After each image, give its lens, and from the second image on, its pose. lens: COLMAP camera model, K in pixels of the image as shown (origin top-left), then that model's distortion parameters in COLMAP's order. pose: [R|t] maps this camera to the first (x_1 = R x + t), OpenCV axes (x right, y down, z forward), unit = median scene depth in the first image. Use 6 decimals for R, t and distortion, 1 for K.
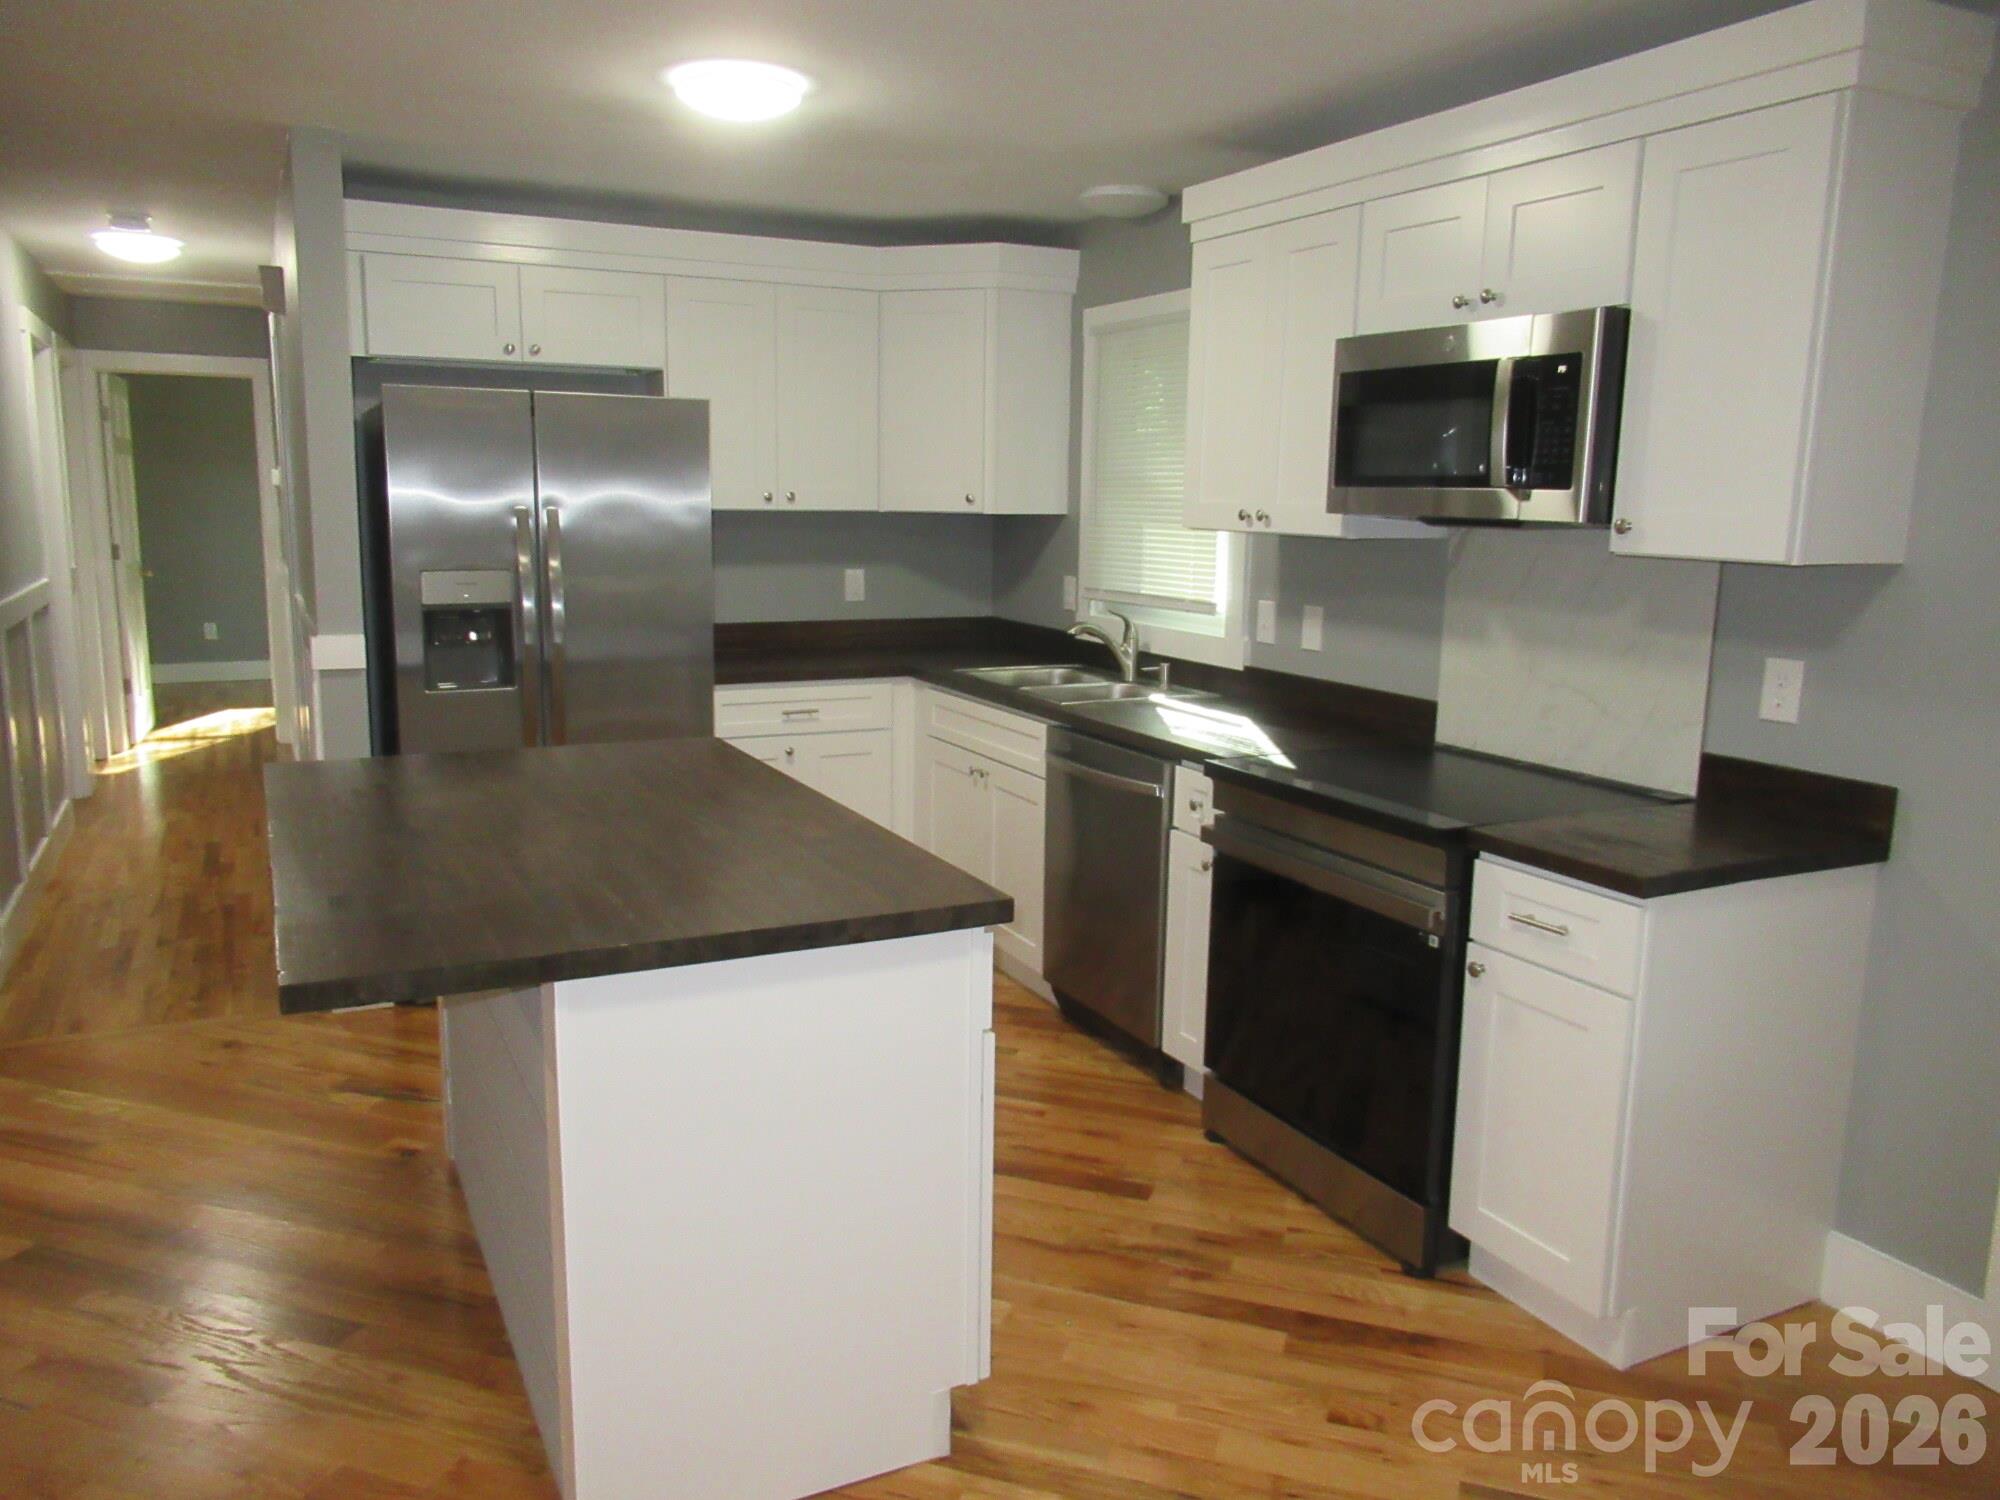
lens RADIAL K [[1493.6, 0, 999.7], [0, 1493.6, 745.2], [0, 0, 1]] dist [-0.007072, 0.002718]
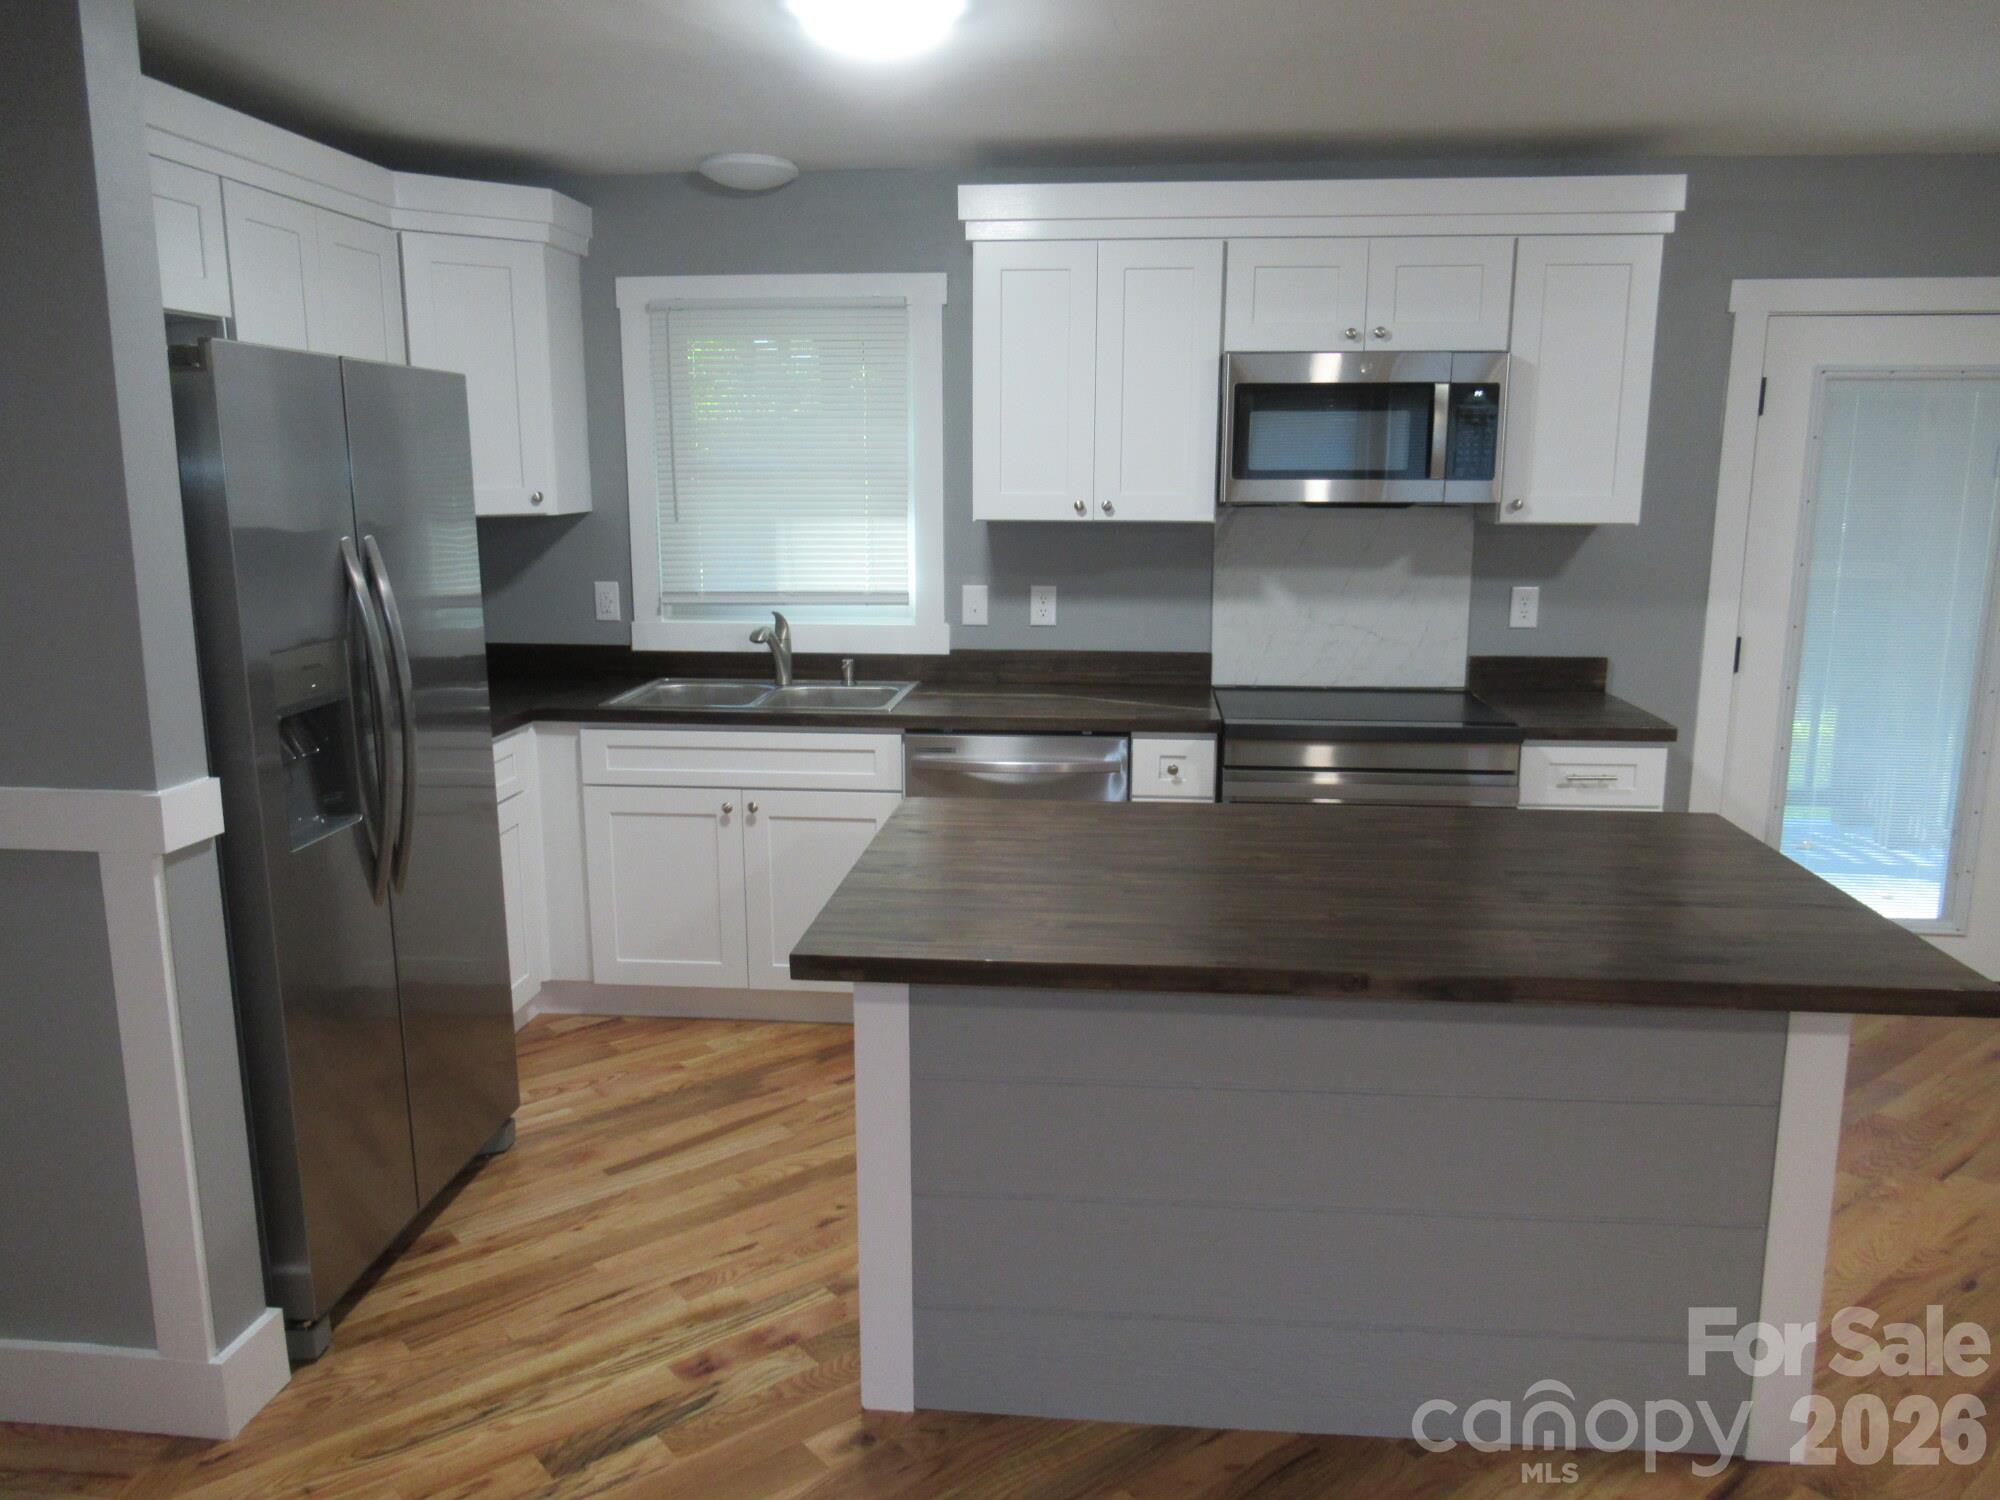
lens RADIAL K [[1493.6, 0, 992.8], [0, 1493.6, 746.1], [0, 0, 1]] dist [-0.007072, 0.002718]
pose [[0.532976, -0.175023, 0.827831, -0.768152], [0.152437, 0.982226, 0.109523, -0.106735], [-0.832286, 0.067819, 0.550182, 0.449125]]
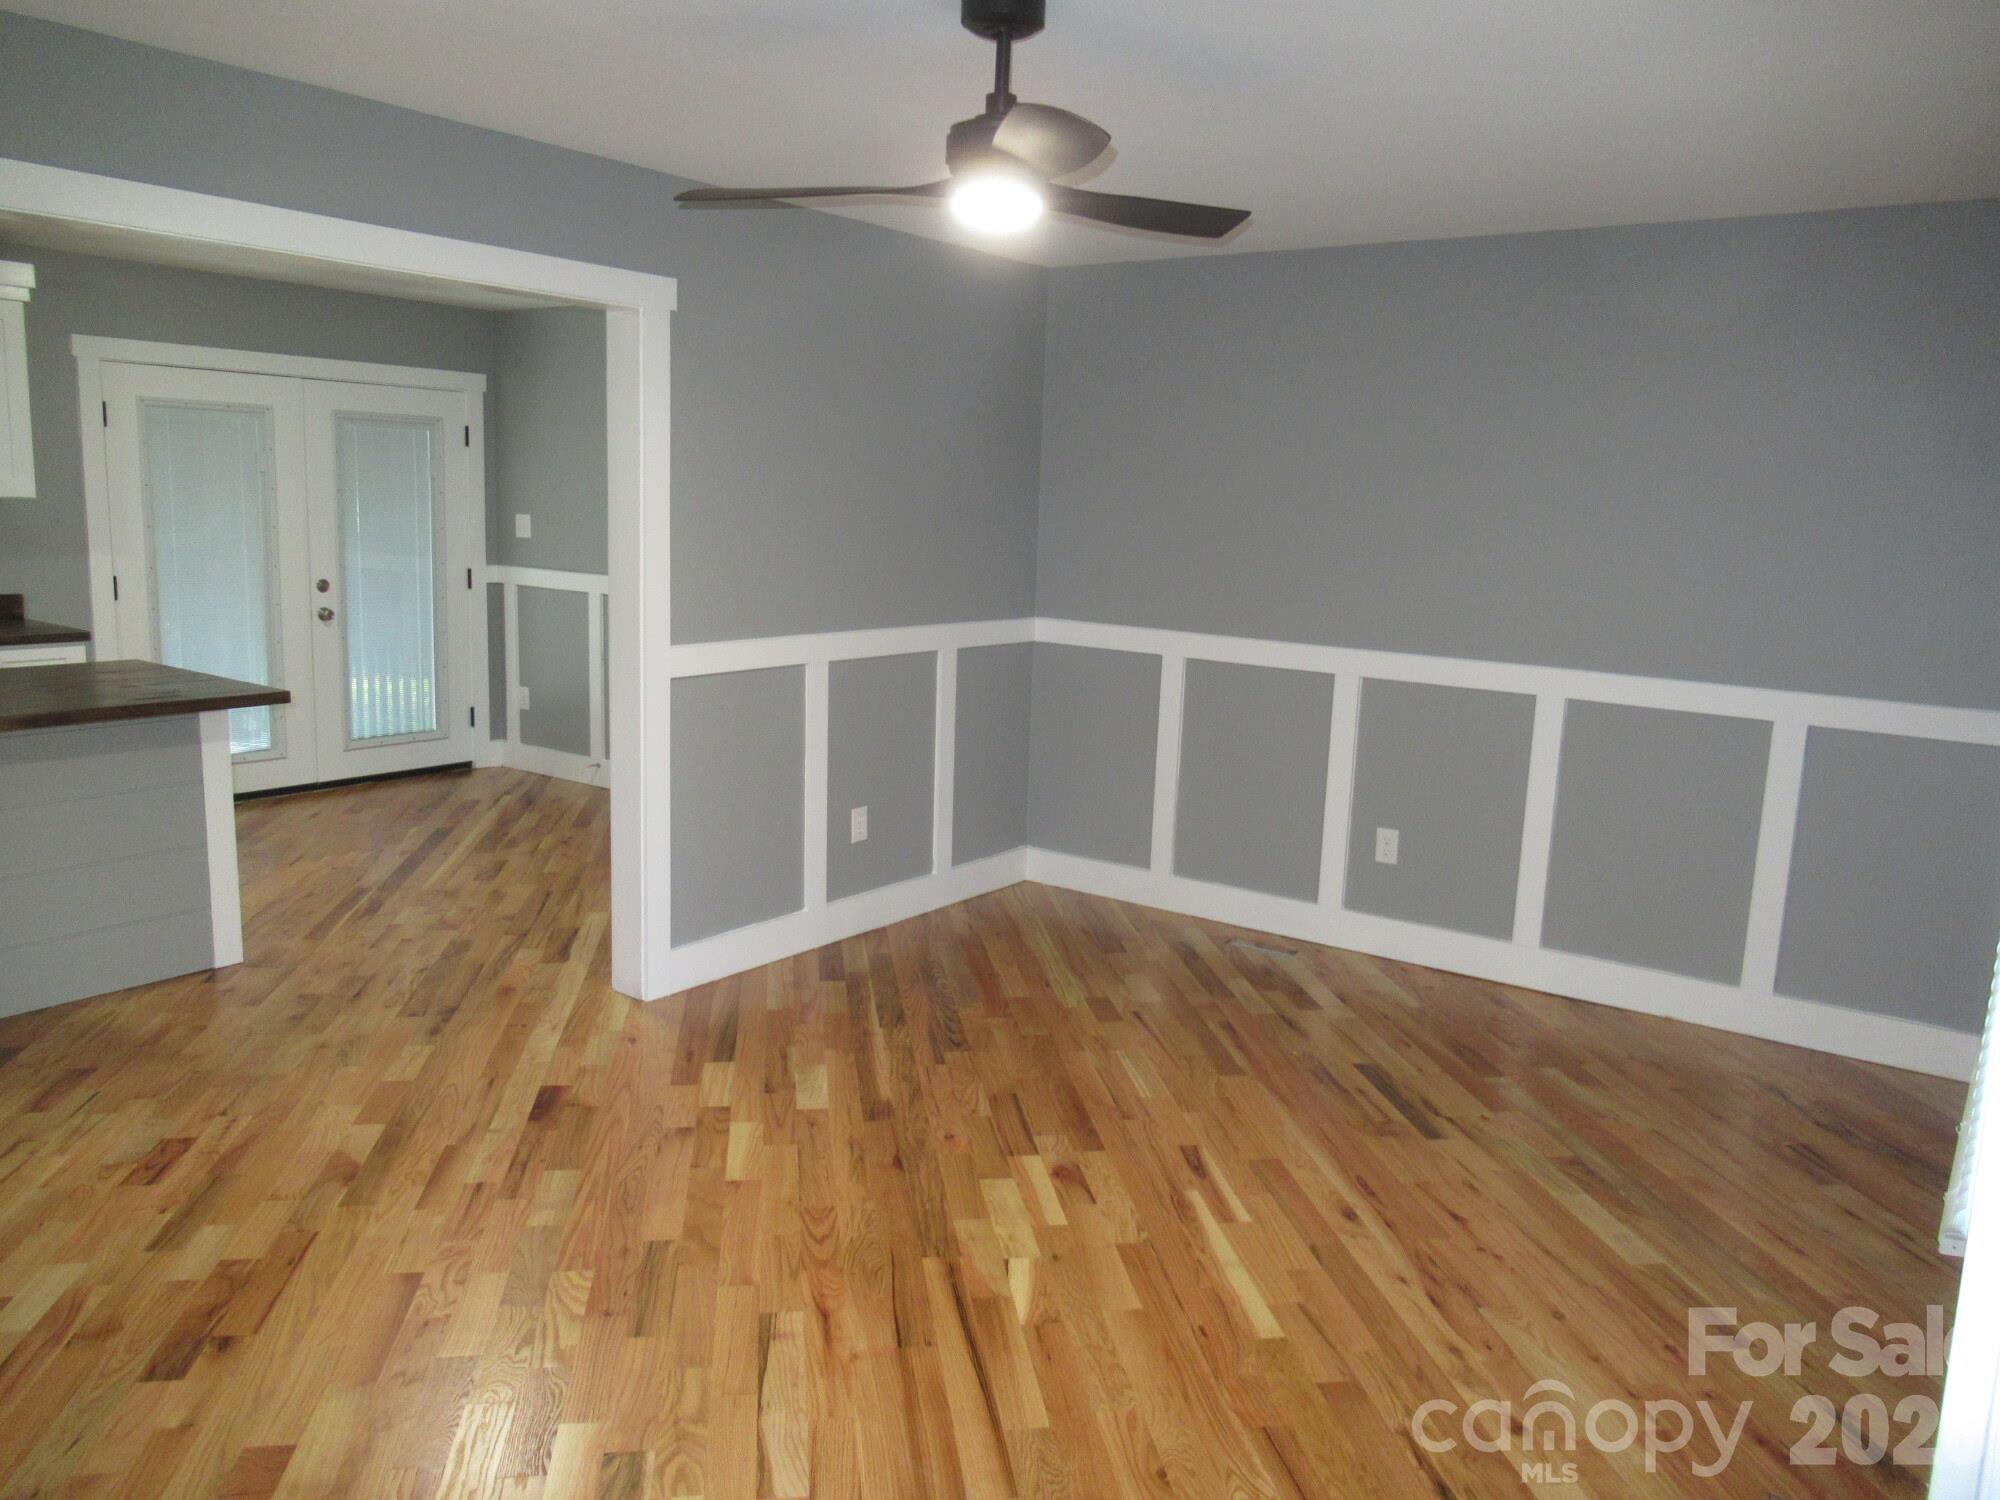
lens RADIAL K [[1493.6, 0, 995.3], [0, 1493.6, 753.0], [0, 0, 1]] dist [-0.007072, 0.002718]
pose [[-0.454209, -0.191495, 0.870071, -1.443528], [0.104051, 0.958539, 0.265284, -0.127731], [-0.884798, 0.211026, -0.415452, 0.455700]]
